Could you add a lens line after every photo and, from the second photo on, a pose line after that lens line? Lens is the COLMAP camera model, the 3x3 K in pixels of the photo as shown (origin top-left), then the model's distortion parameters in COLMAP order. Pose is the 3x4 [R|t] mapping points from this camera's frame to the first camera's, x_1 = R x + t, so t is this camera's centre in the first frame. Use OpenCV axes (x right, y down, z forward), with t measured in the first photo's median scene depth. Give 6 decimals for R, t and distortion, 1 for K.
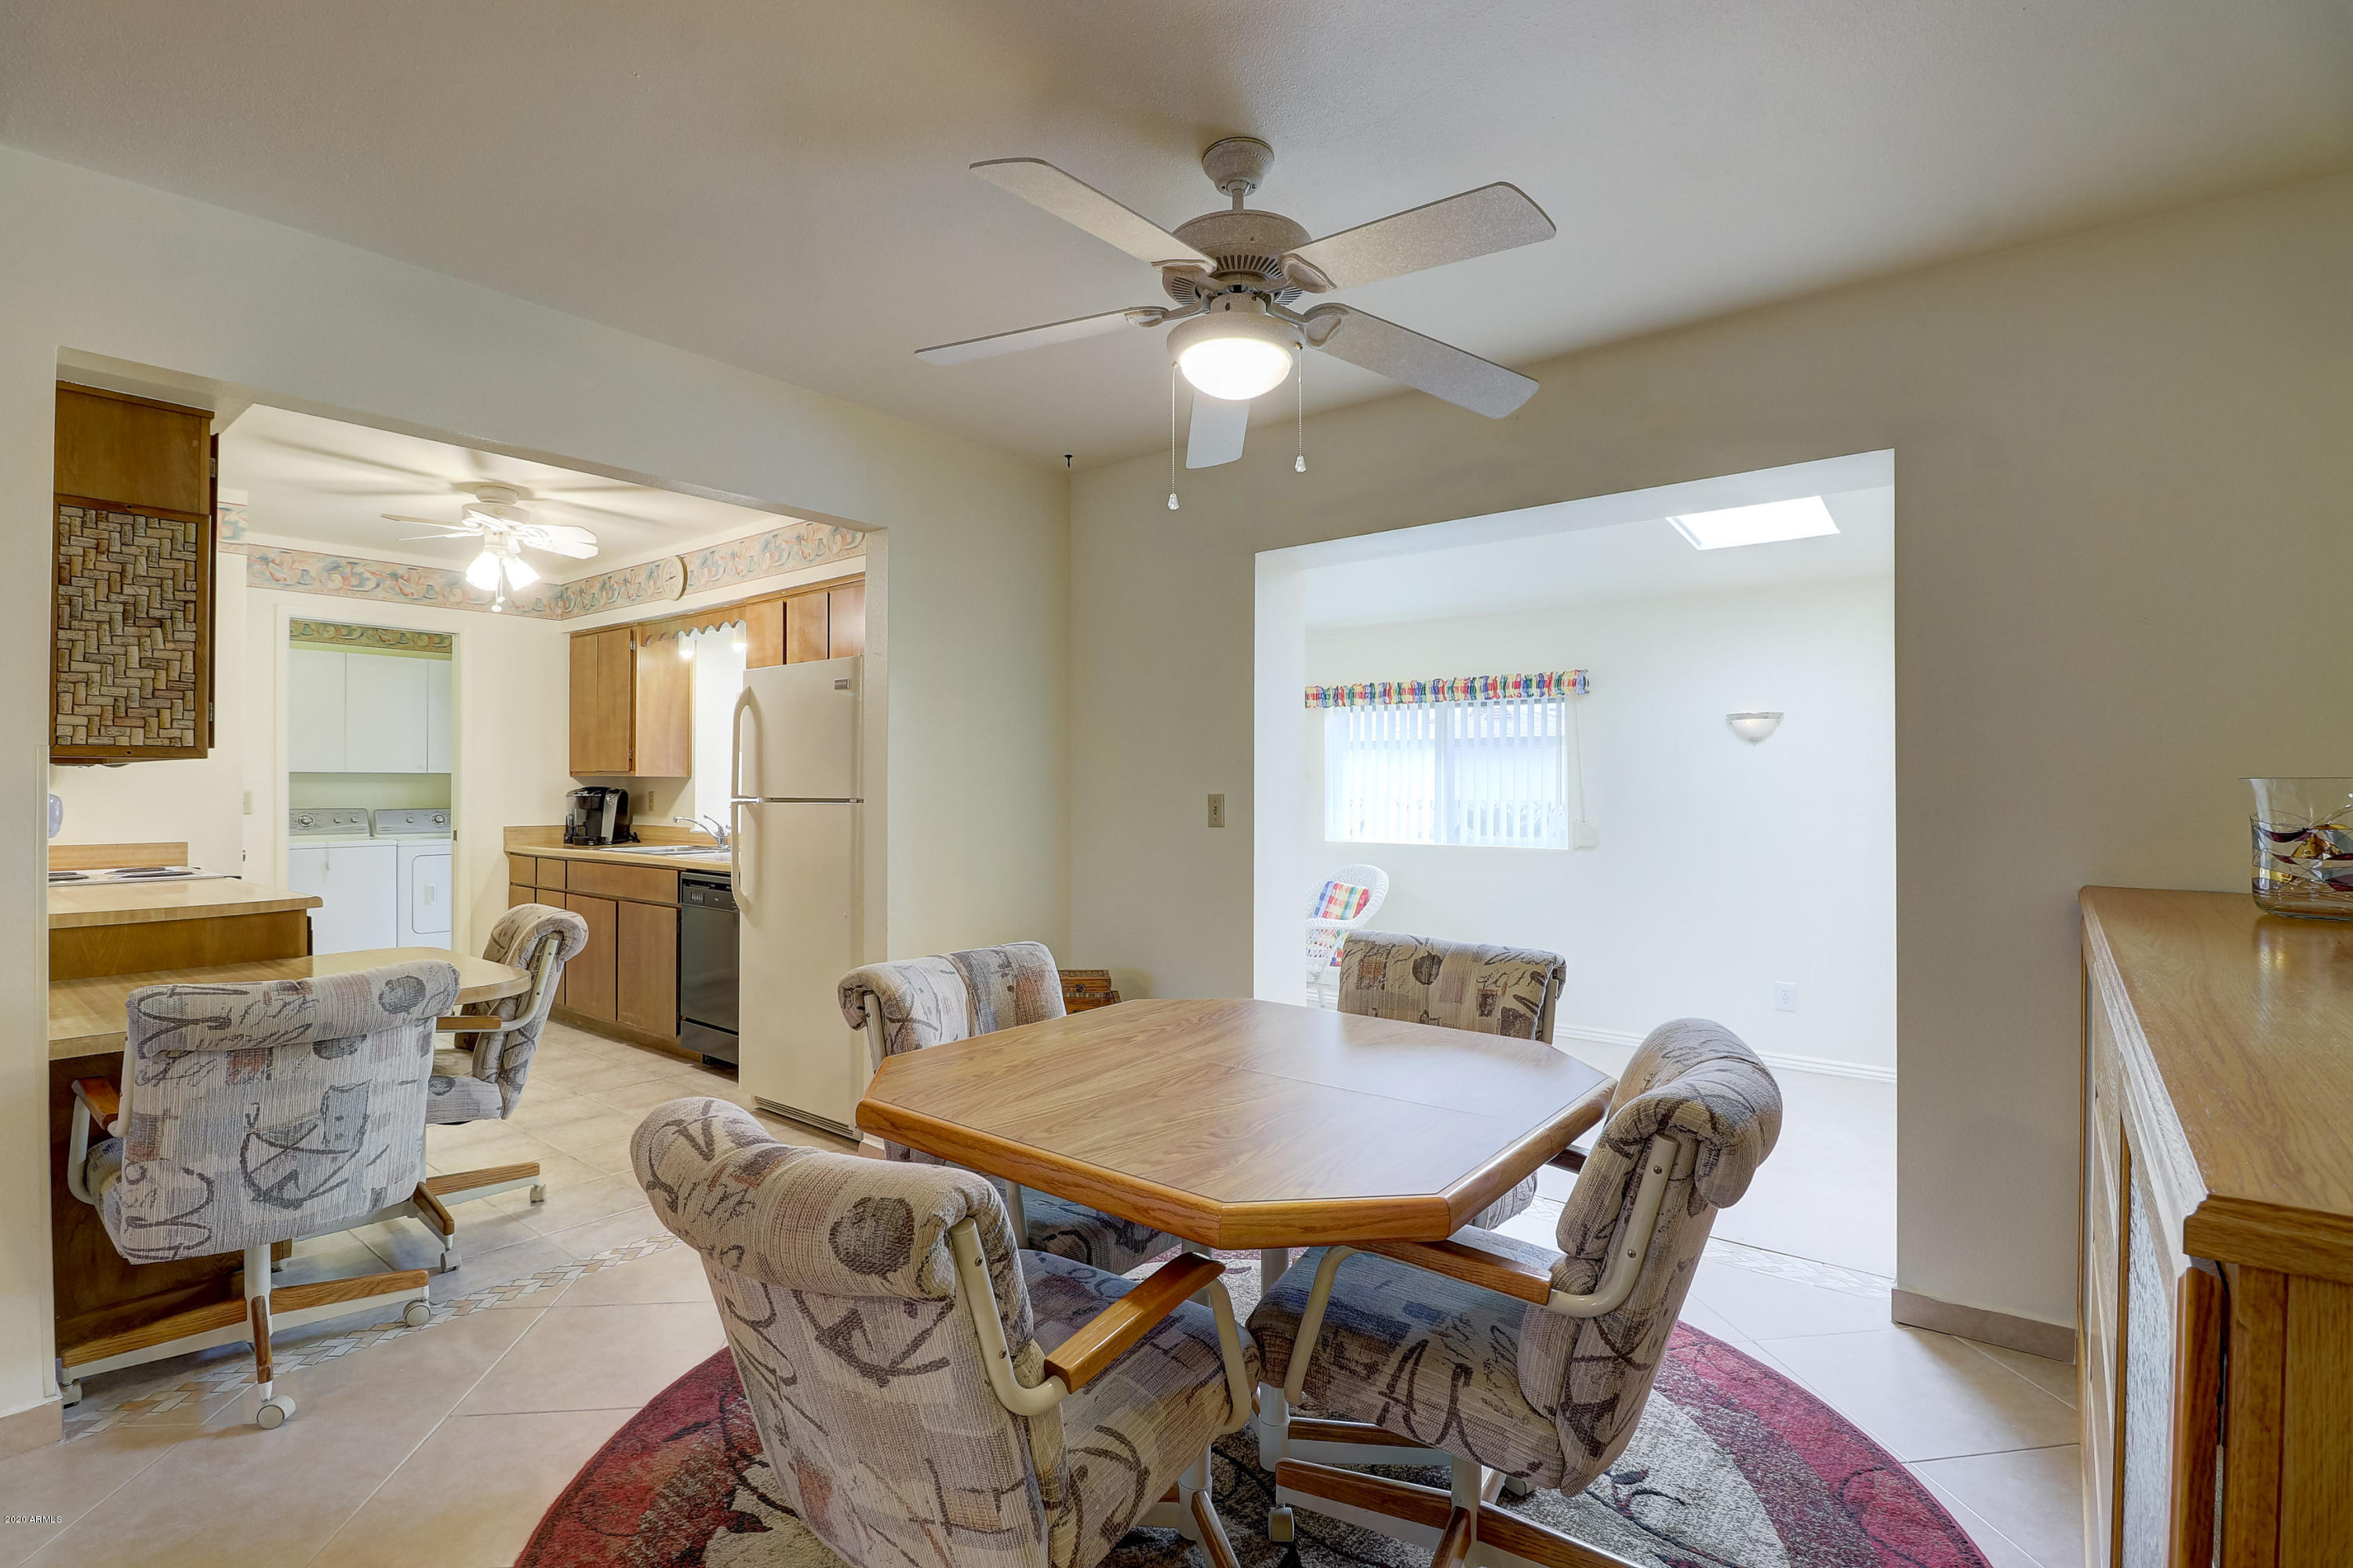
lens RADIAL K [[1091.8, 0, 1197.4], [0, 1091.8, 788.4], [0, 0, 1]] dist [-0.008422, -0.003755]
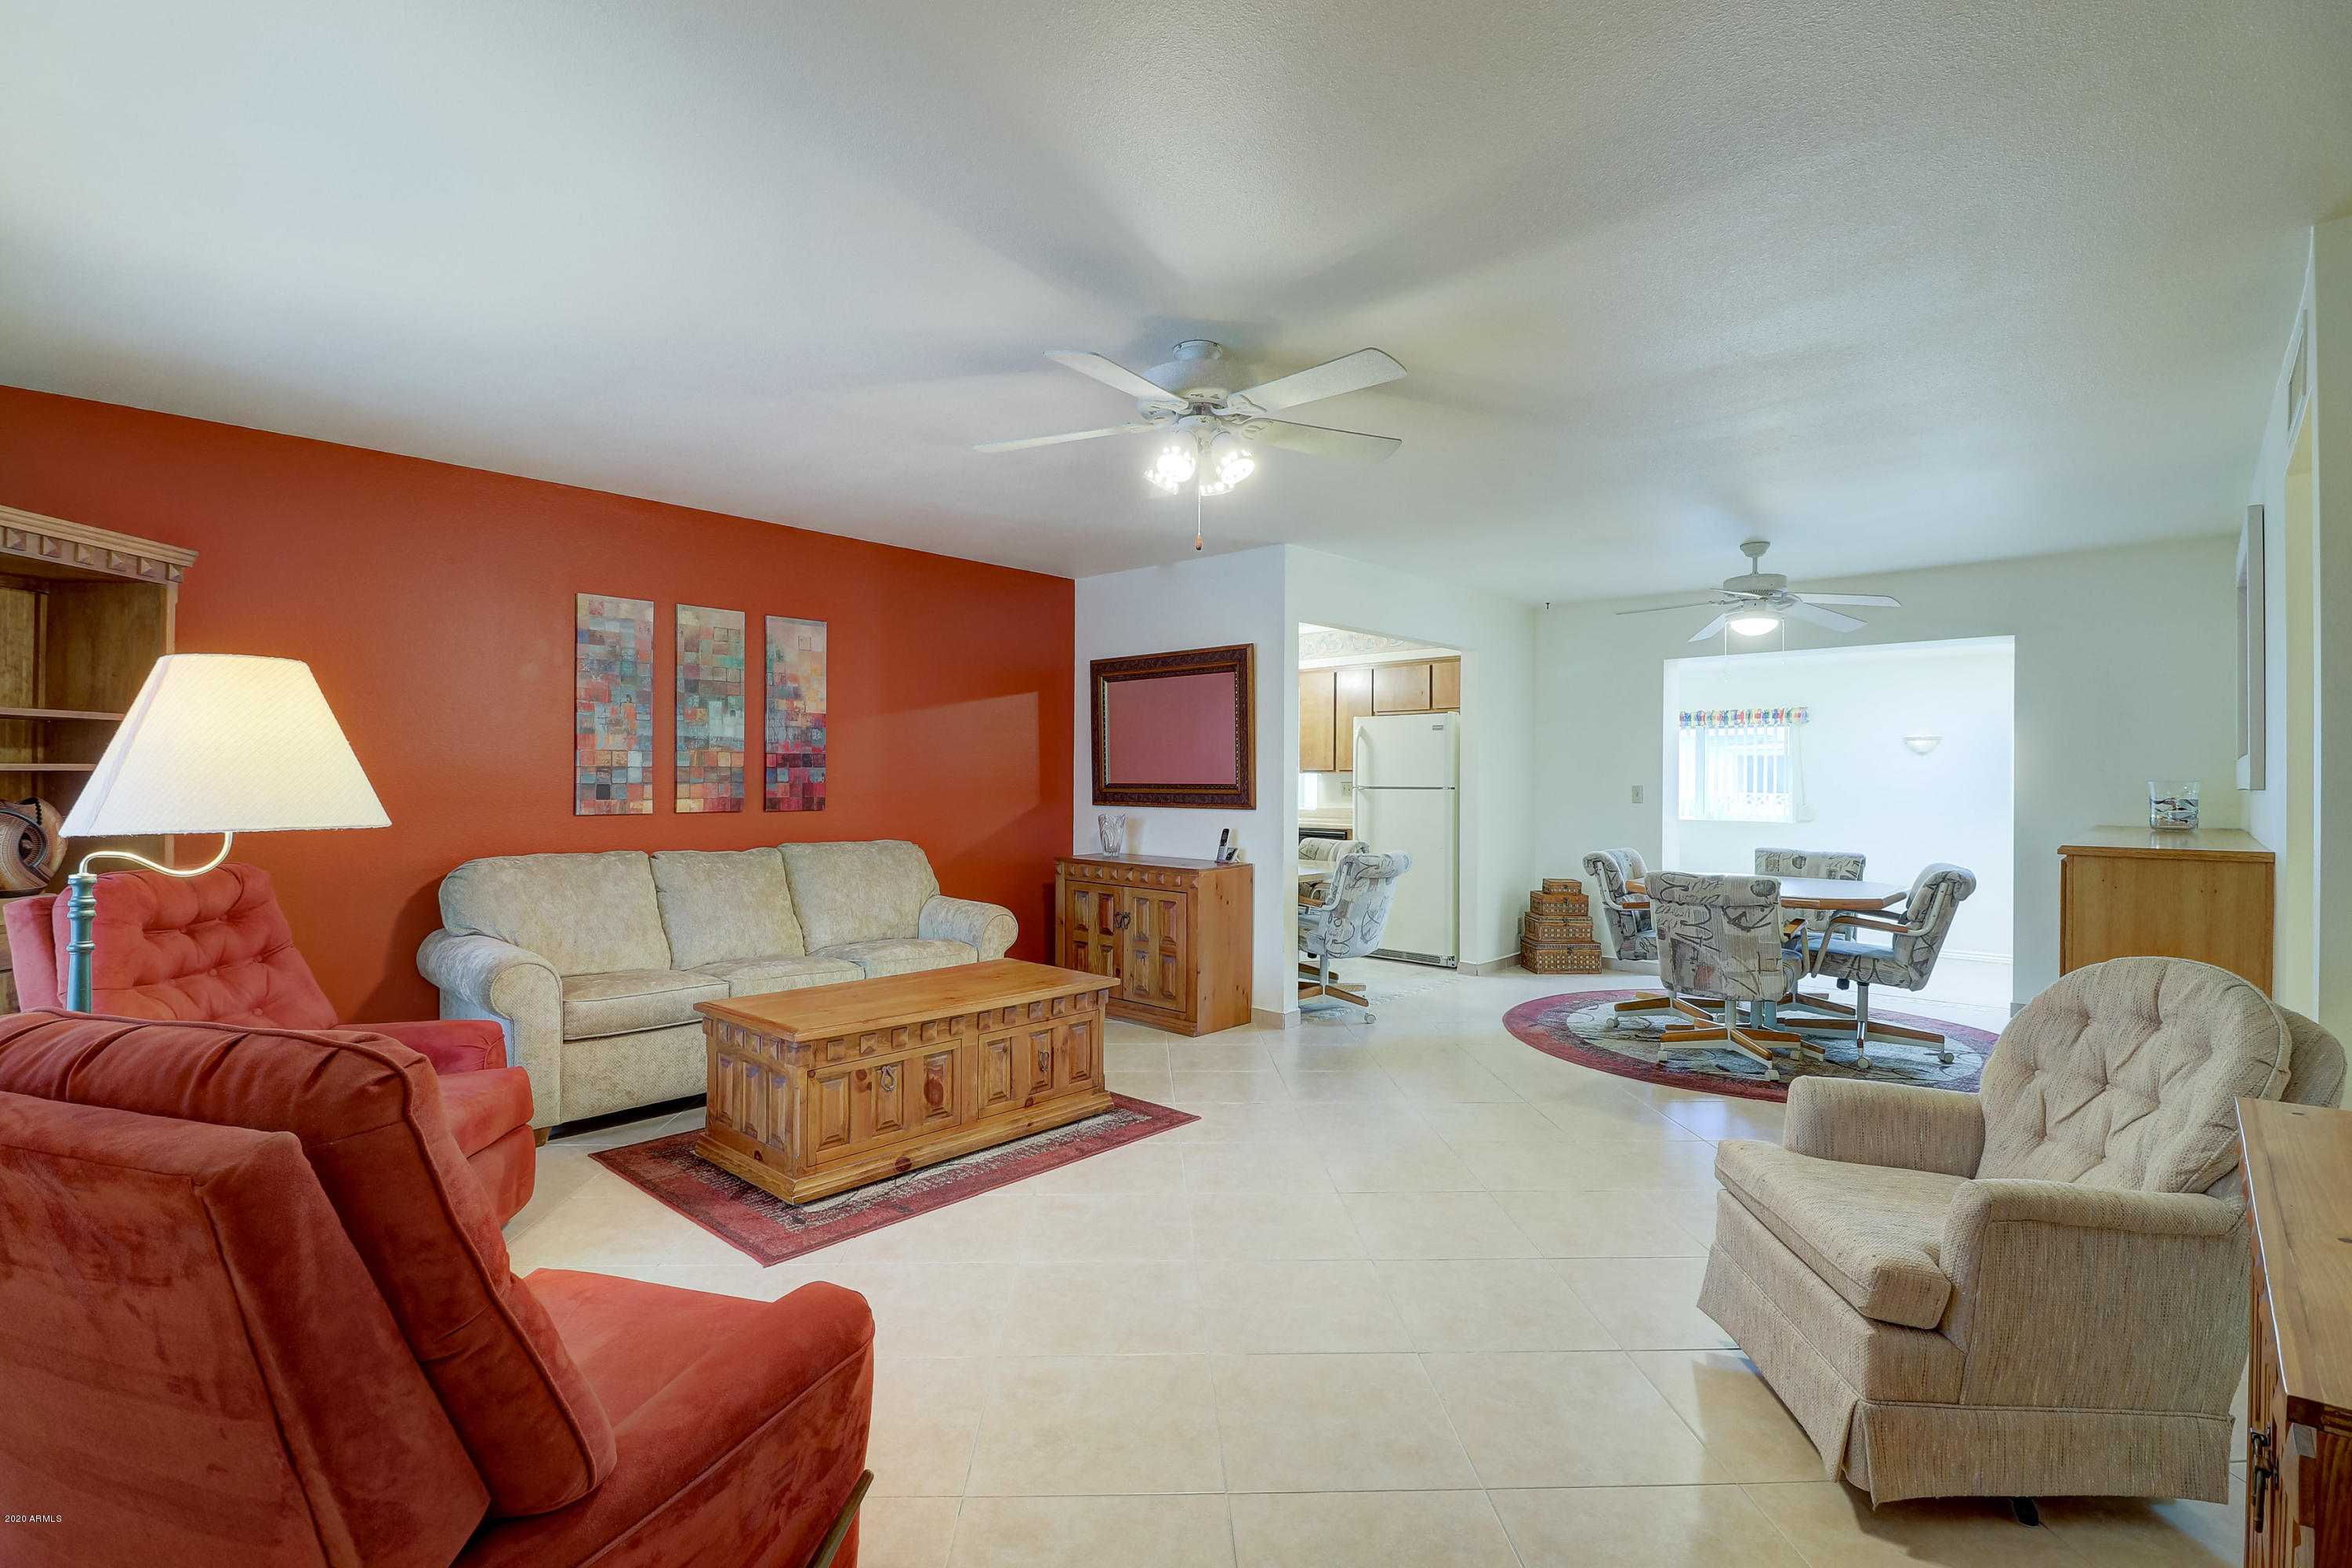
lens RADIAL K [[1091.3, 0, 1177.0], [0, 1091.3, 786.5], [0, 0, 1]] dist [-0.008422, -0.003755]
pose [[0.995893, 0.002928, -0.090485, -0.907022], [-0.002376, 0.999978, 0.006208, -0.005218], [0.090502, -0.005968, 0.995878, -1.431415]]
